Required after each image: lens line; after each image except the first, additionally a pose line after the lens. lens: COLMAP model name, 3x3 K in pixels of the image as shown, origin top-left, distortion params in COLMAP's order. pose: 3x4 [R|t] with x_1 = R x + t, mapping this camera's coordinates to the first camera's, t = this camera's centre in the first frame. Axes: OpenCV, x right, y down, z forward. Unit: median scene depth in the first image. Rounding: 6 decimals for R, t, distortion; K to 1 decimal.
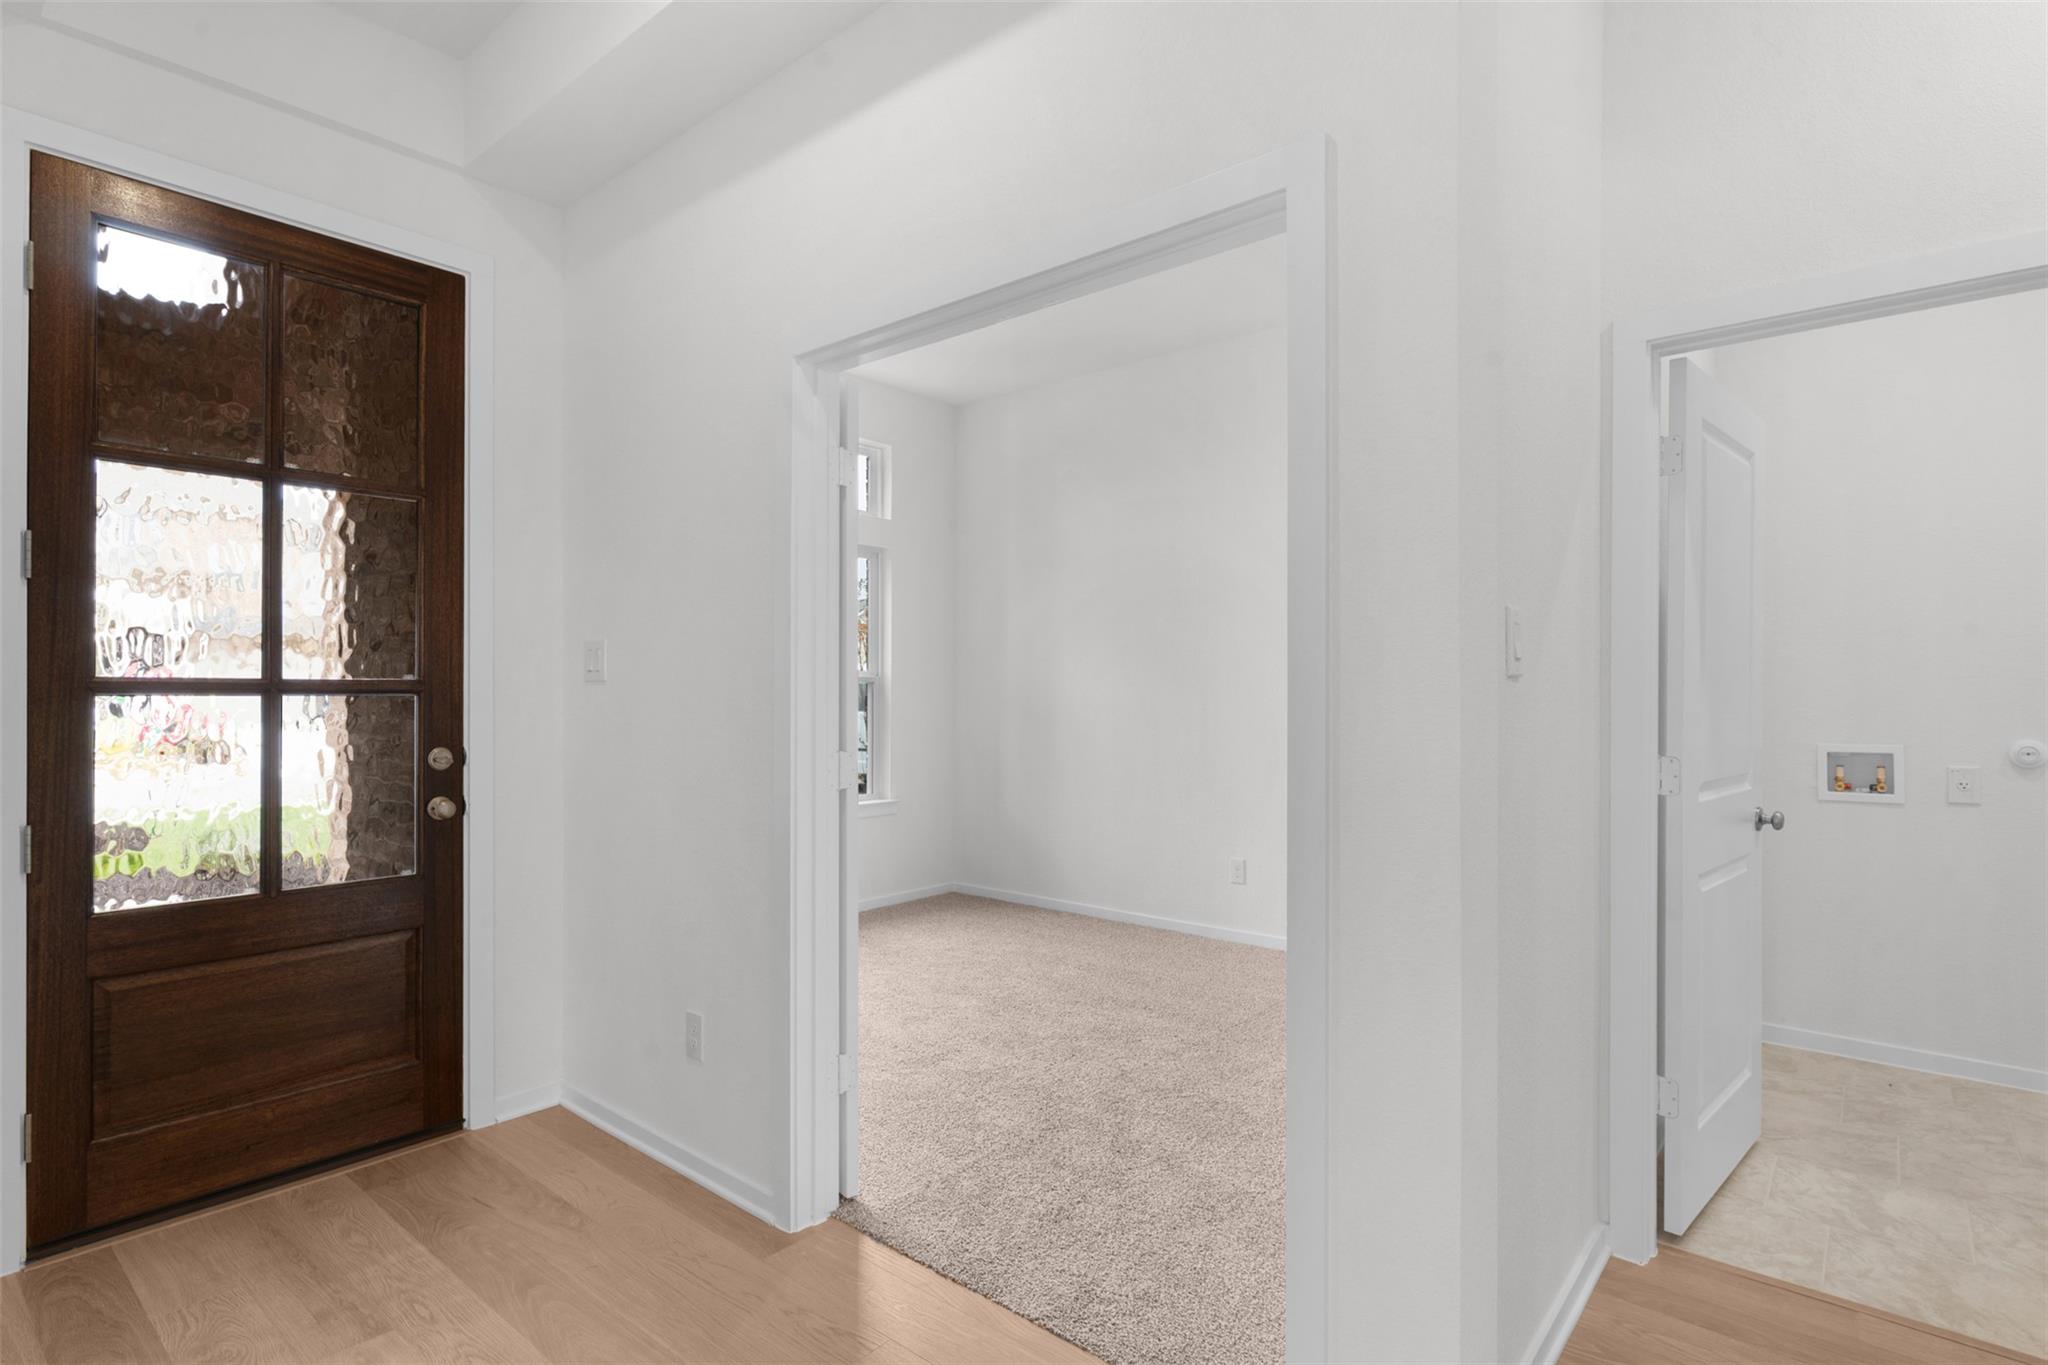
lens RADIAL K [[1027.7, 0, 1011.1], [0, 1027.7, 682.6], [0, 0, 1]] dist [0.003182, 0.002328]
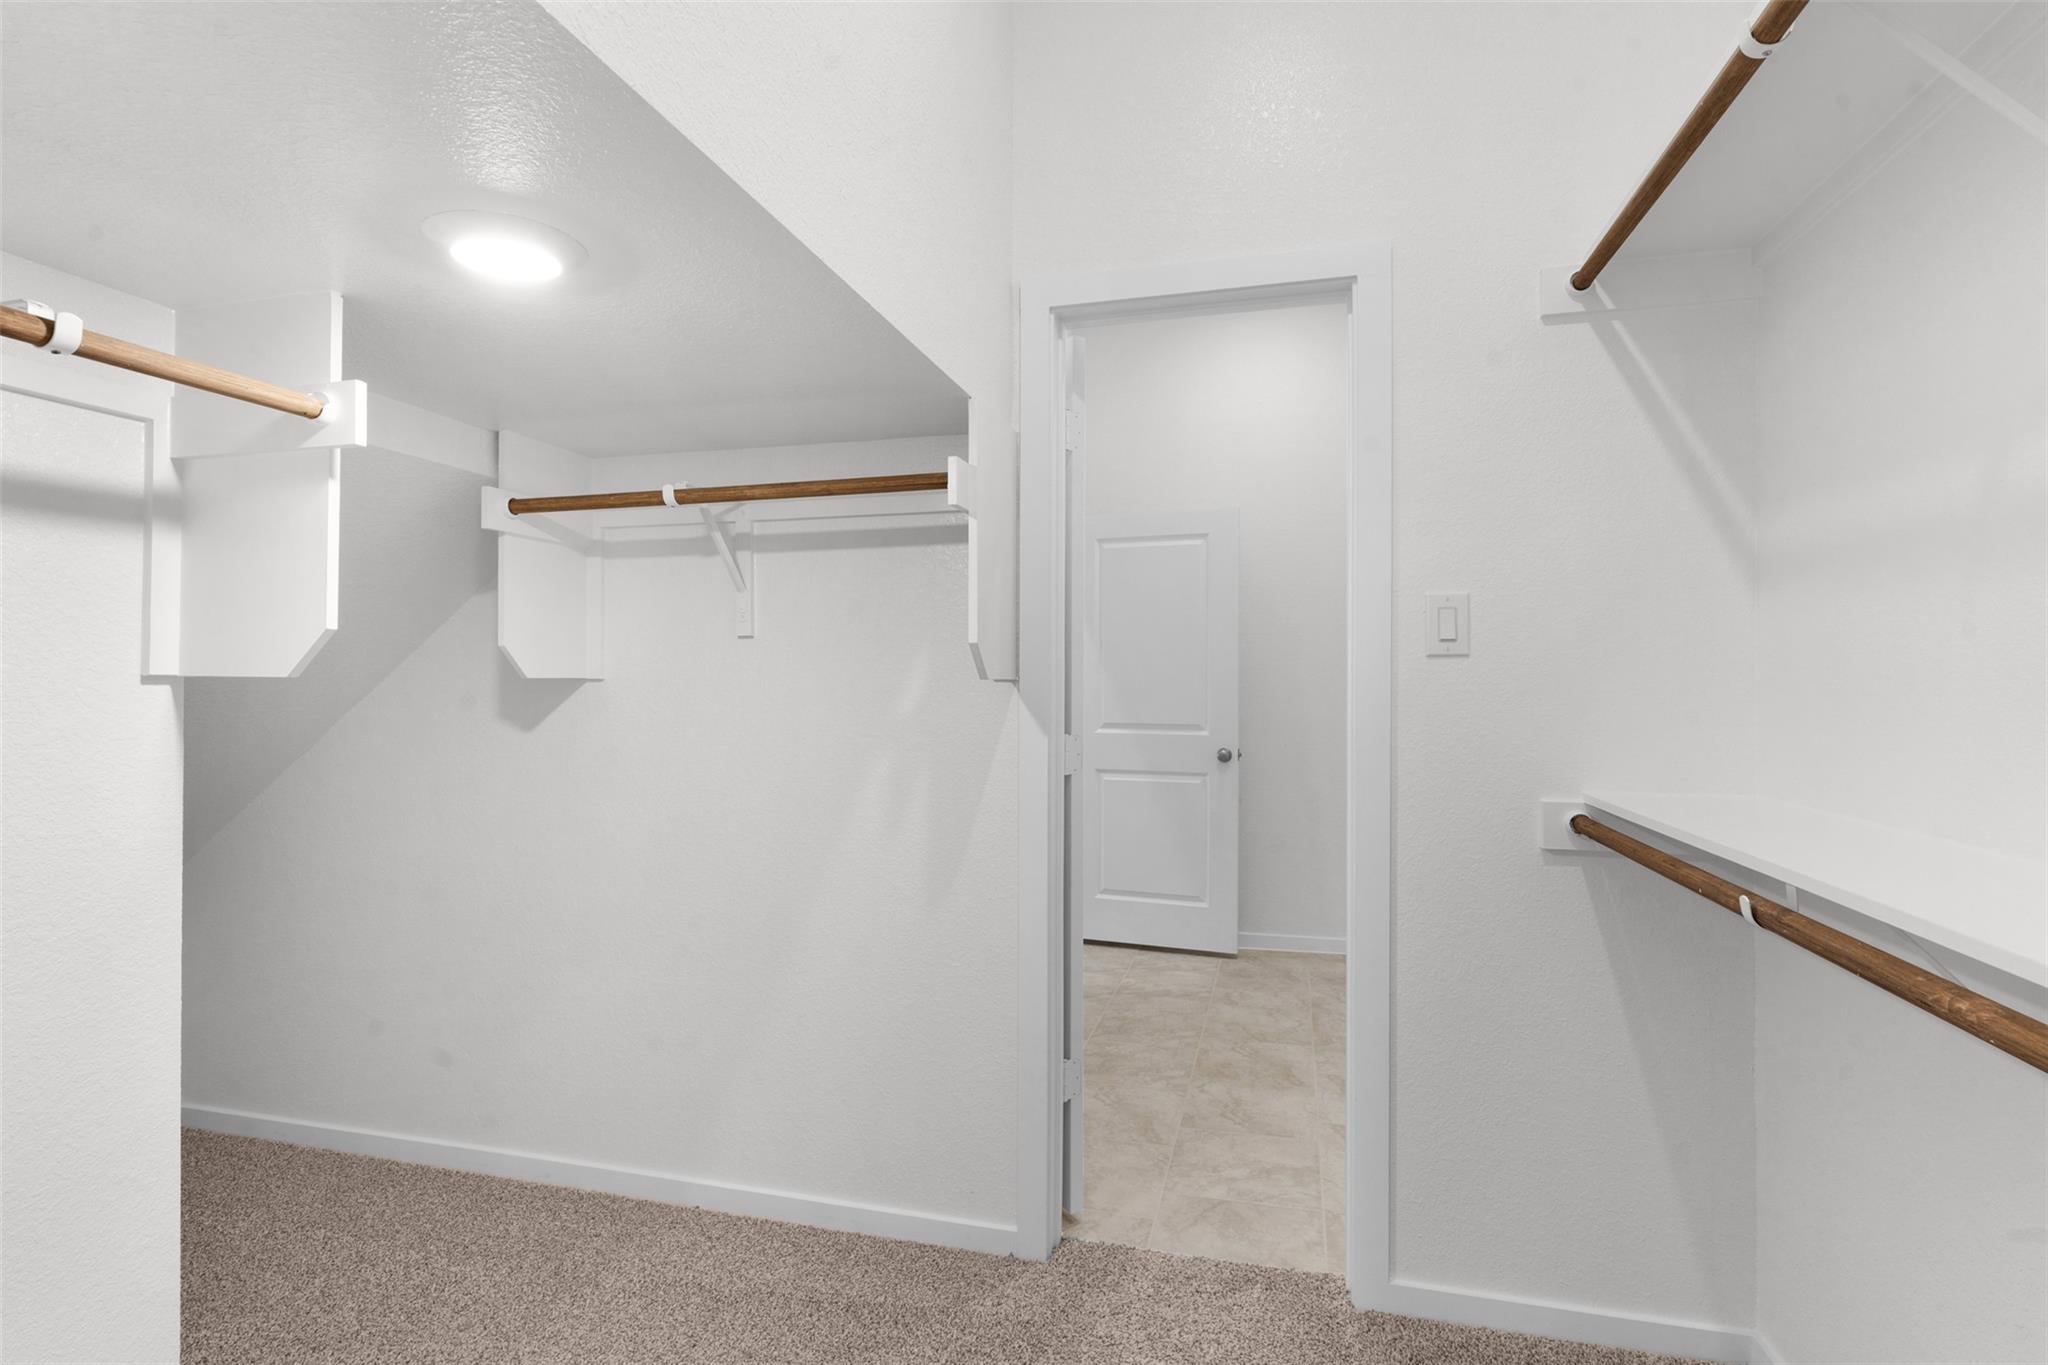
lens RADIAL K [[1040.4, 0, 1024.0], [0, 1040.4, 682.5], [0, 0, 1]] dist [-0.007832, 0.000801]
pose [[0.420809, -0.006528, -0.907126, 1.709960], [0.005562, 0.999974, -0.004616, 0.021721], [0.907132, -0.003103, 0.420834, 0.028579]]
